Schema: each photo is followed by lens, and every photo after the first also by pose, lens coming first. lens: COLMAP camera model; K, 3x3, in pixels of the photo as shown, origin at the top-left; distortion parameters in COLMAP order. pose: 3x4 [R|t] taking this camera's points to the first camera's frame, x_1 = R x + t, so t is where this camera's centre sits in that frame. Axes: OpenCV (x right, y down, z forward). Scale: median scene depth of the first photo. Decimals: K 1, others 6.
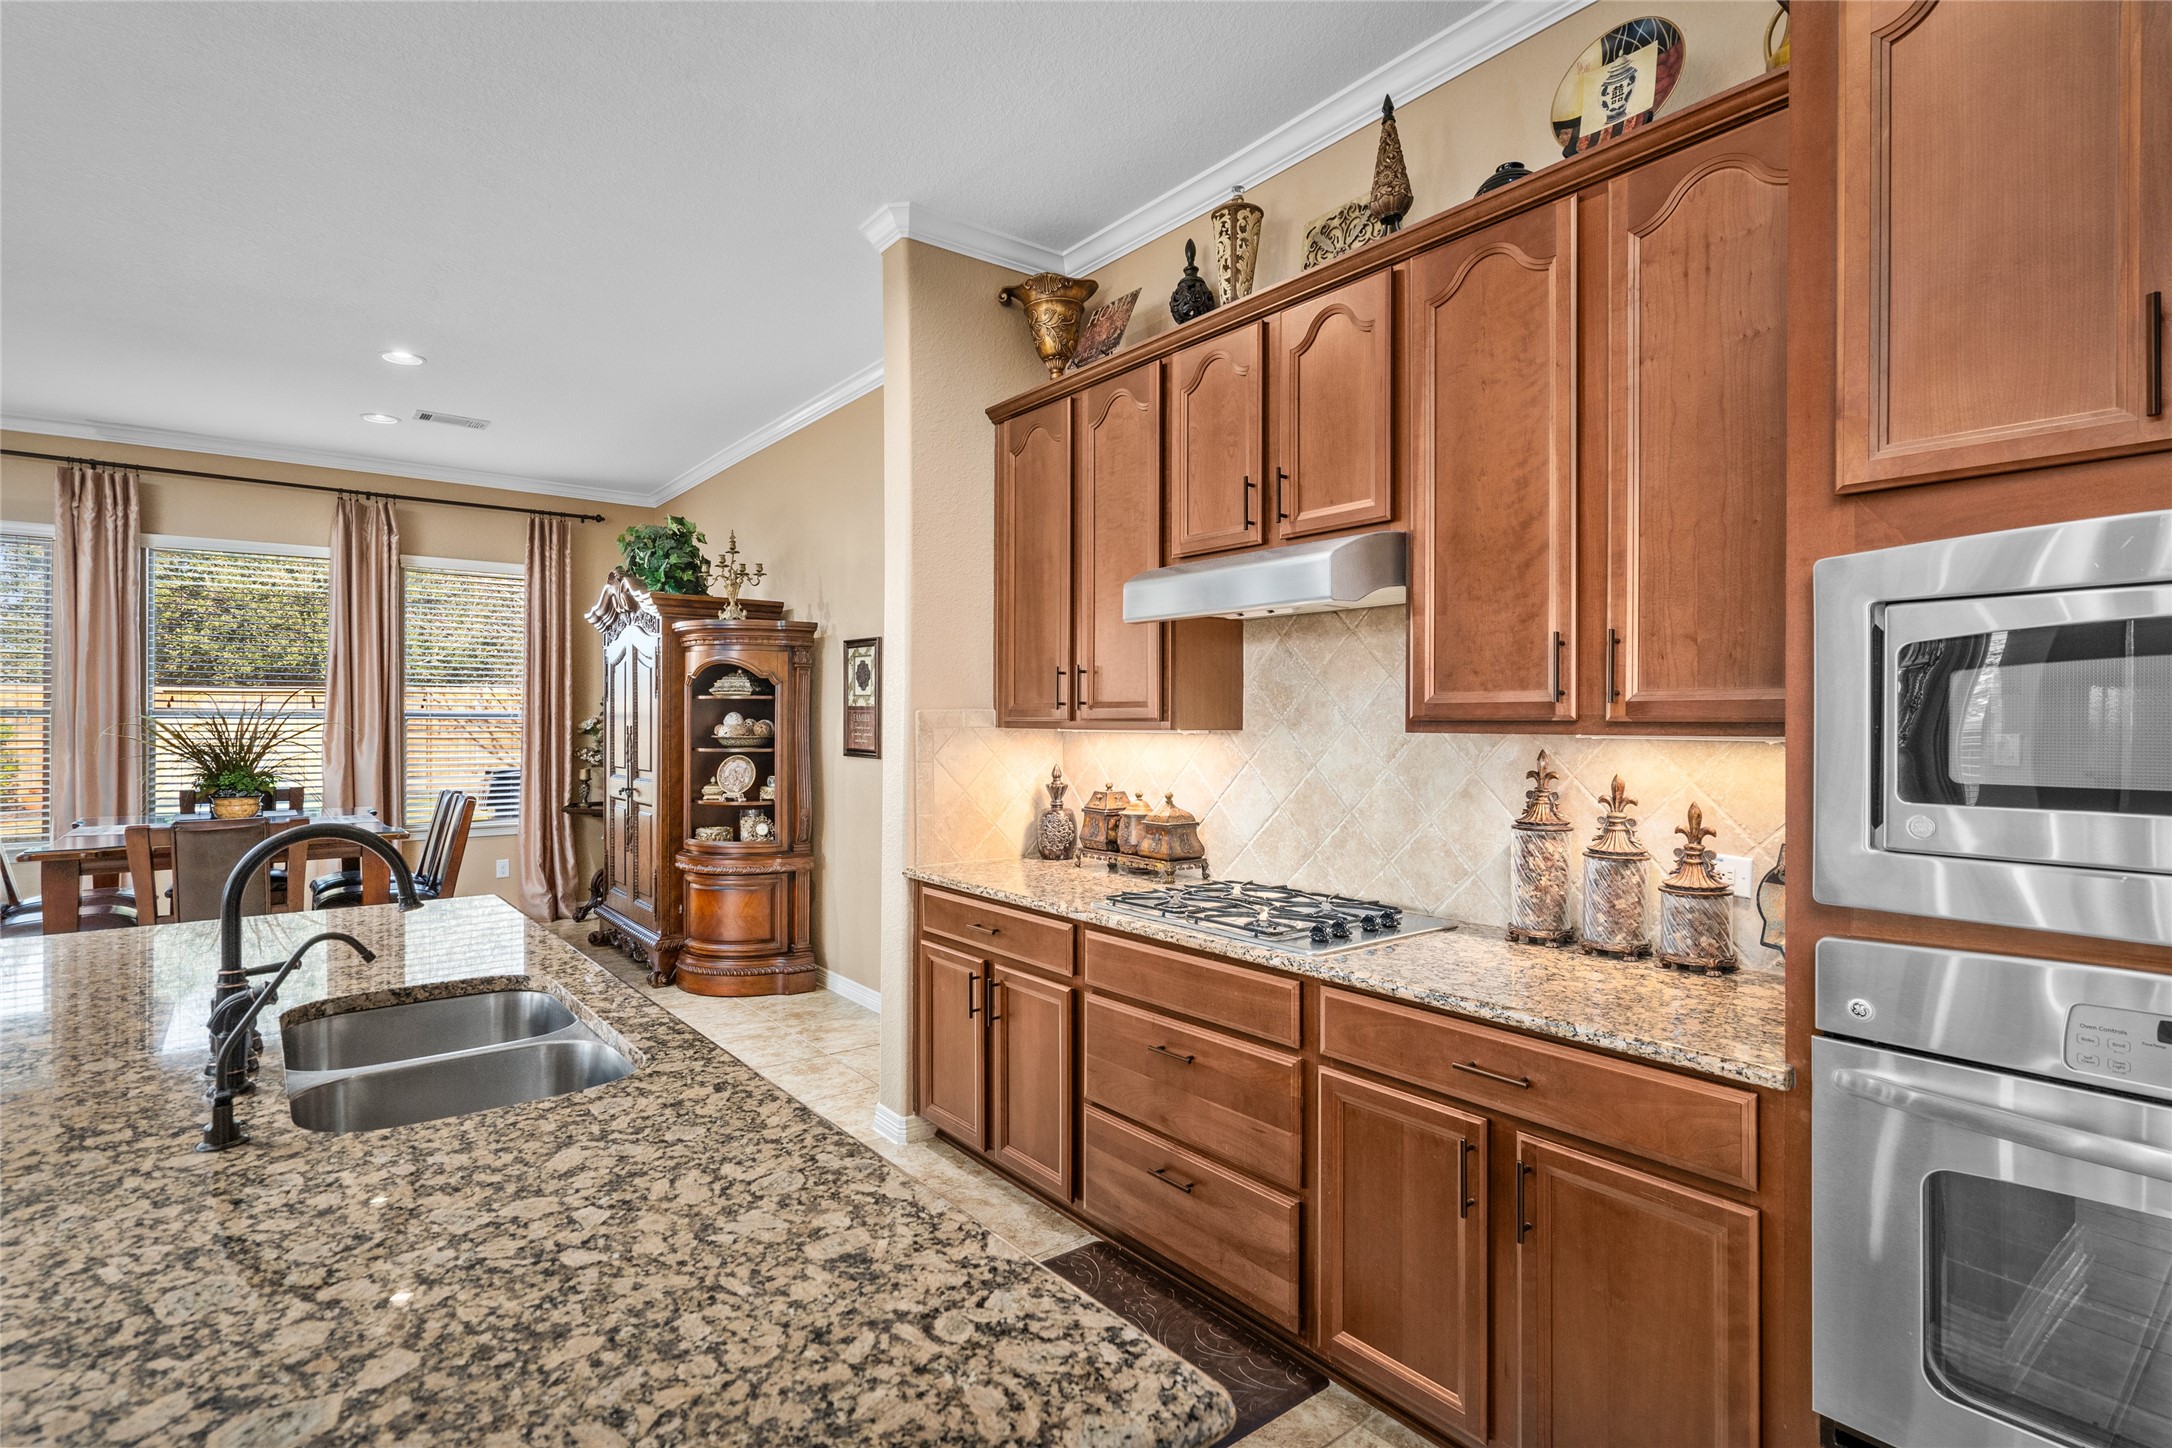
lens RADIAL K [[1053.3, 0, 1084.1], [0, 1053.3, 727.3], [0, 0, 1]] dist [-0.000325, 0.001524]
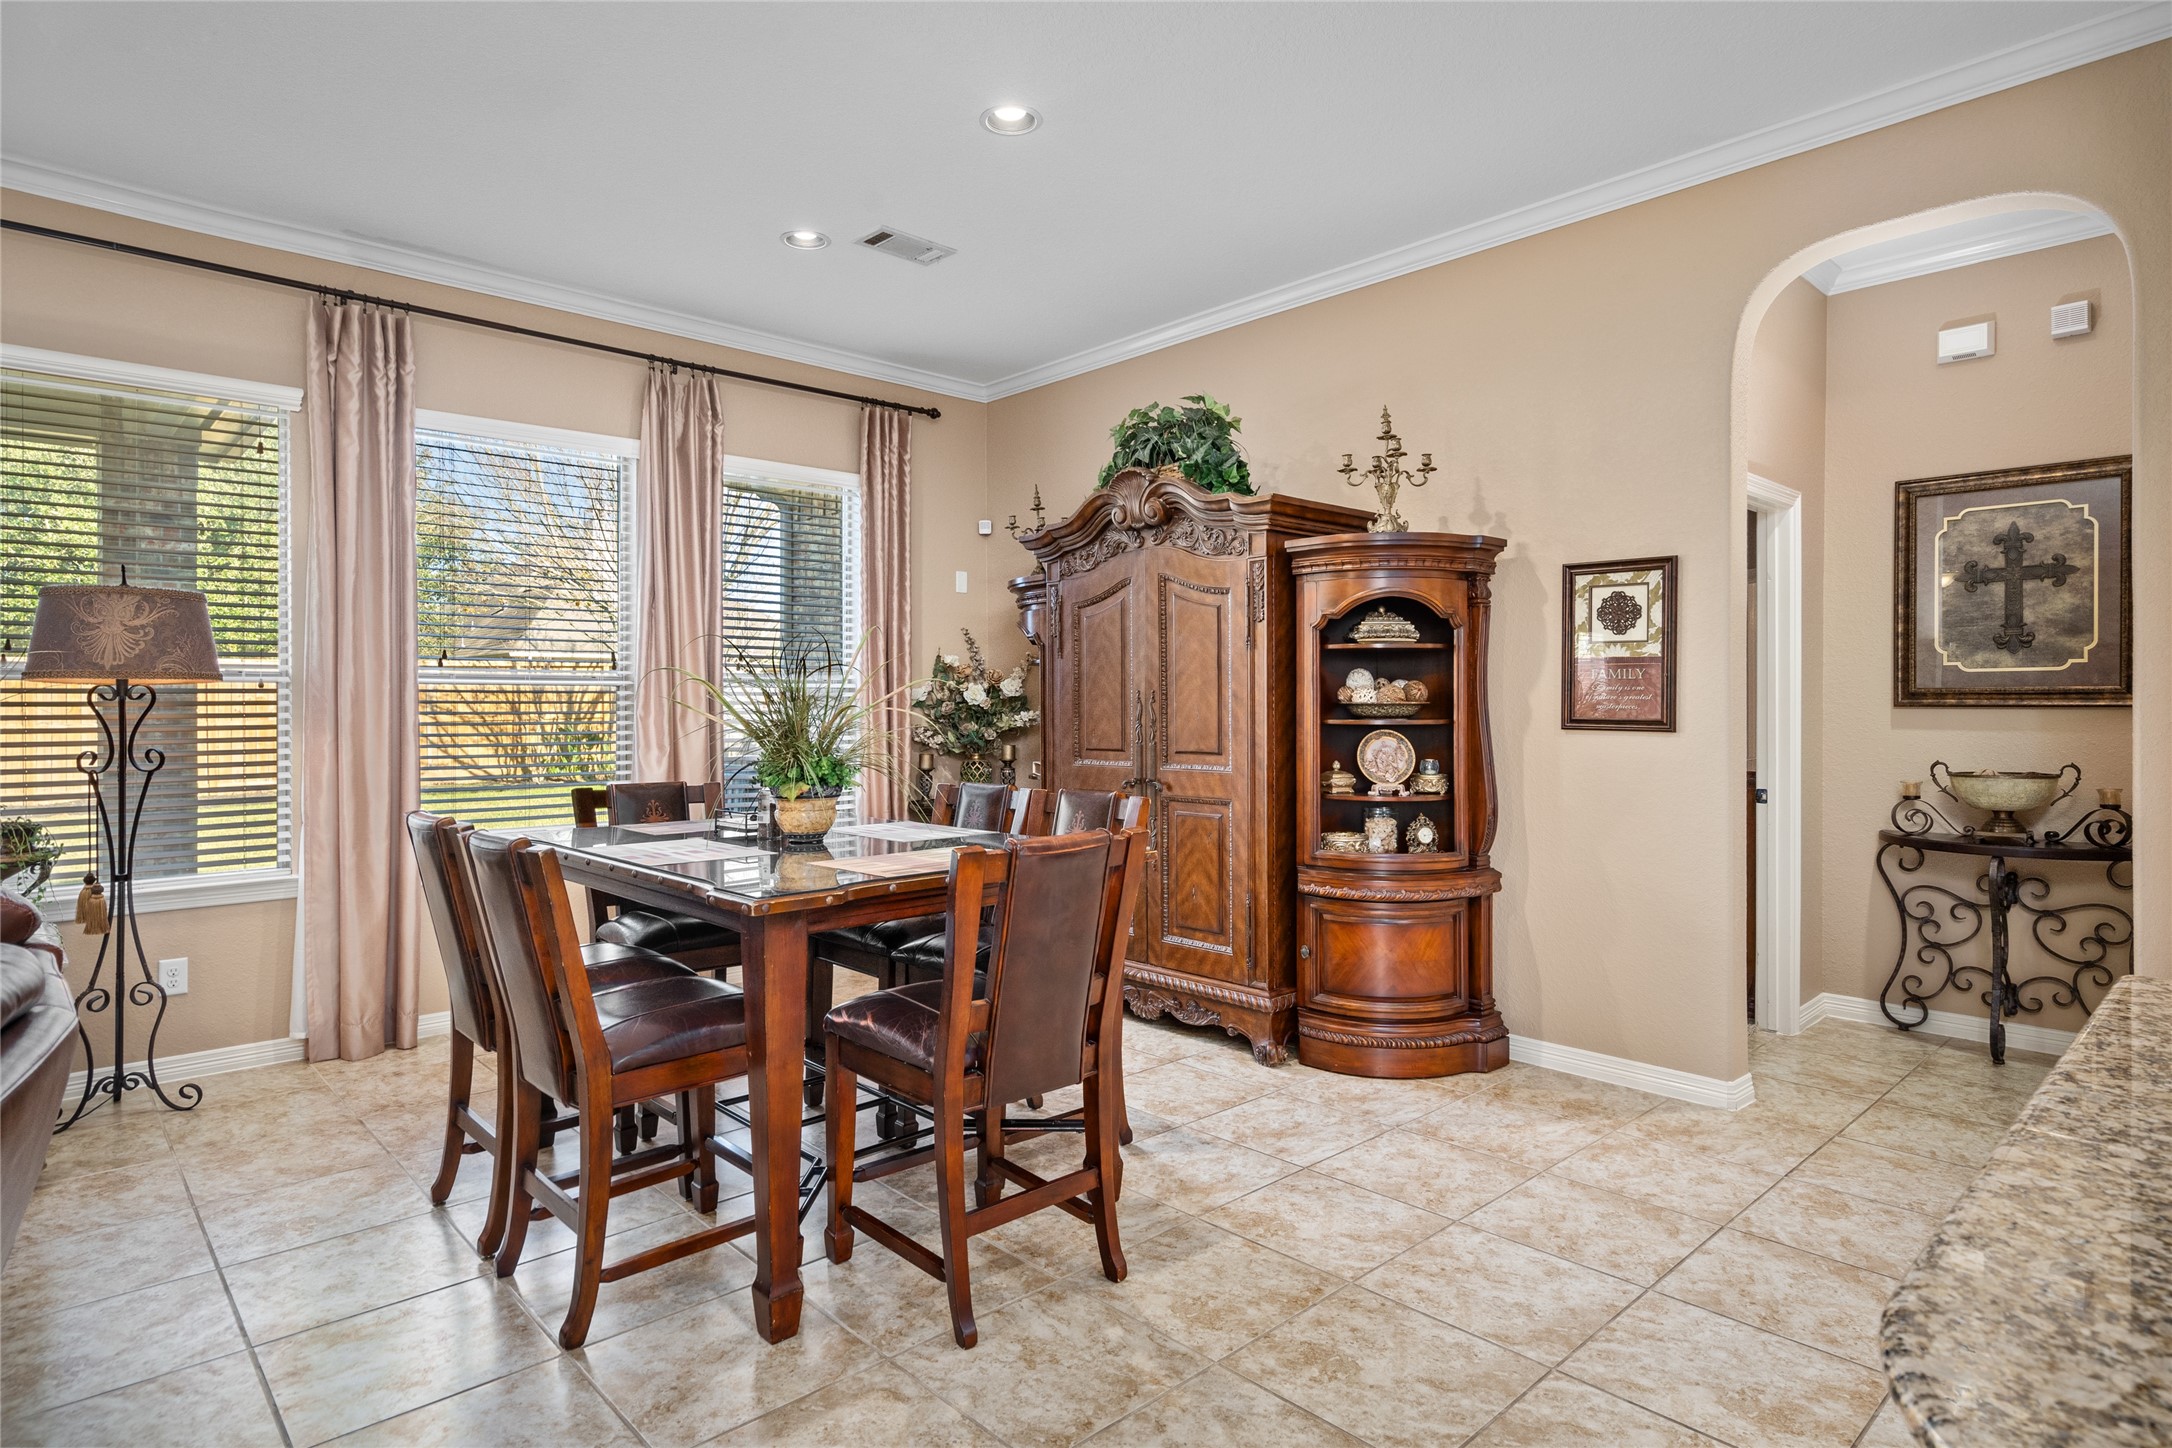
lens RADIAL K [[1179.5, 0, 1083.5], [0, 1179.5, 710.8], [0, 0, 1]] dist [0.004098, 0.002033]
pose [[0.996276, -0.005690, 0.086033, -1.003174], [0.005638, 0.999984, 0.000847, 0.020856], [-0.086036, -0.000359, 0.996292, 0.403429]]
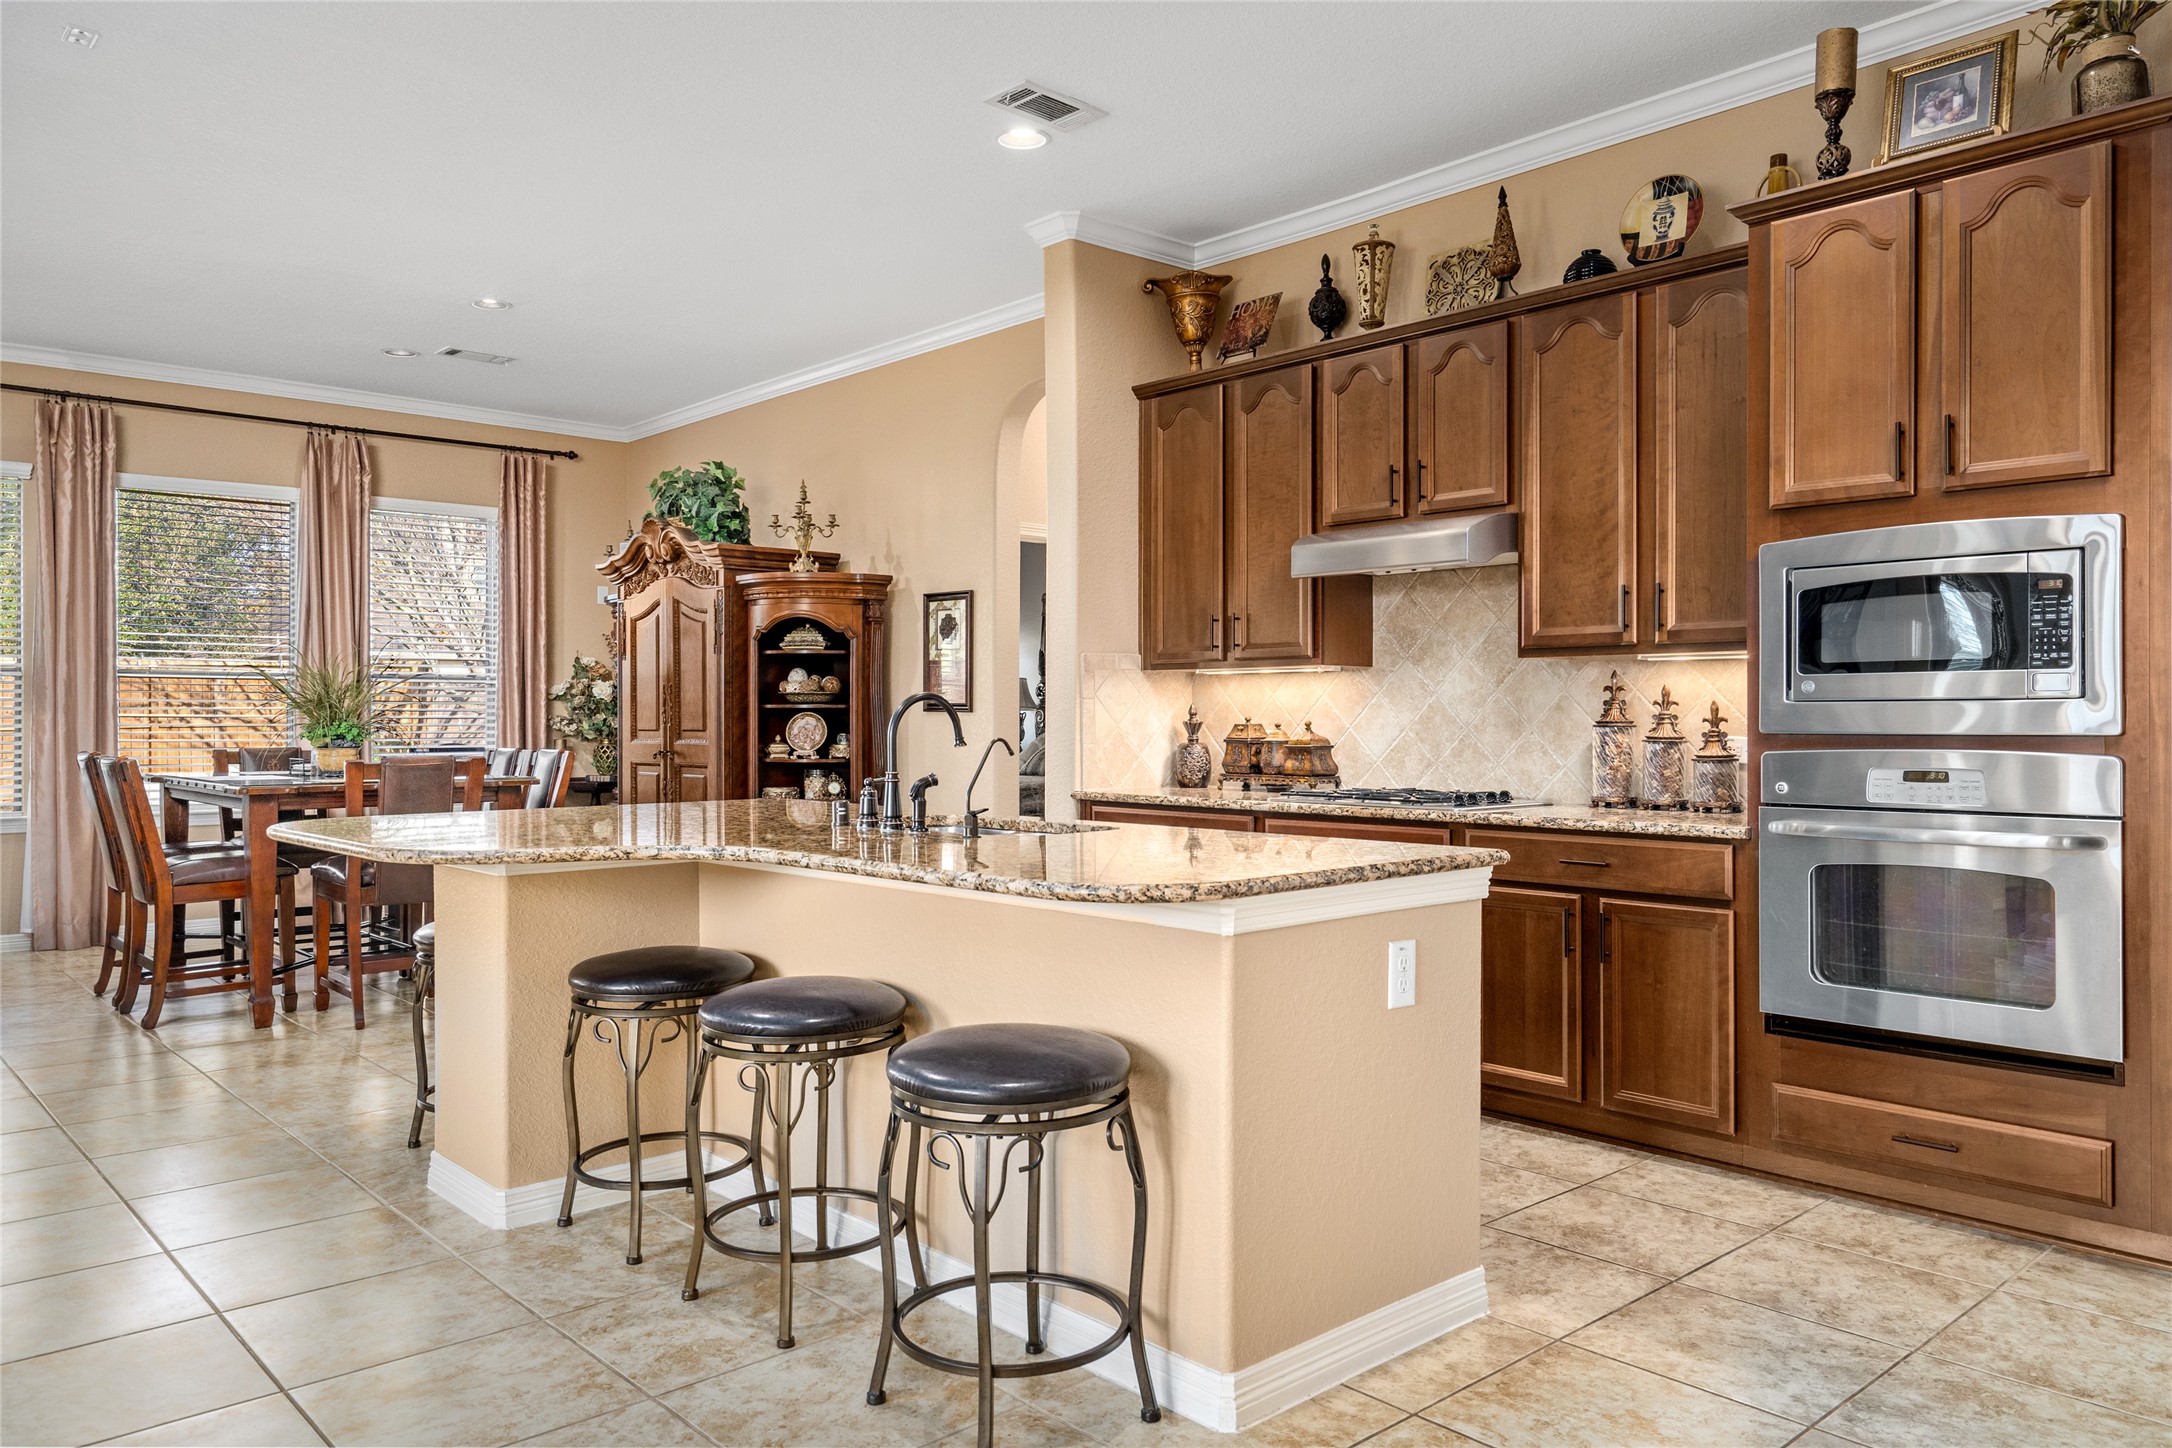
lens RADIAL K [[1510.7, 0, 1088.8], [0, 1510.7, 725.0], [0, 0, 1]] dist [0.016960, -0.014307]
pose [[0.997084, -0.002264, 0.076281, -0.298014], [0.002349, 0.999997, -0.001031, 0.068392], [-0.076278, 0.001208, 0.997086, -0.683406]]
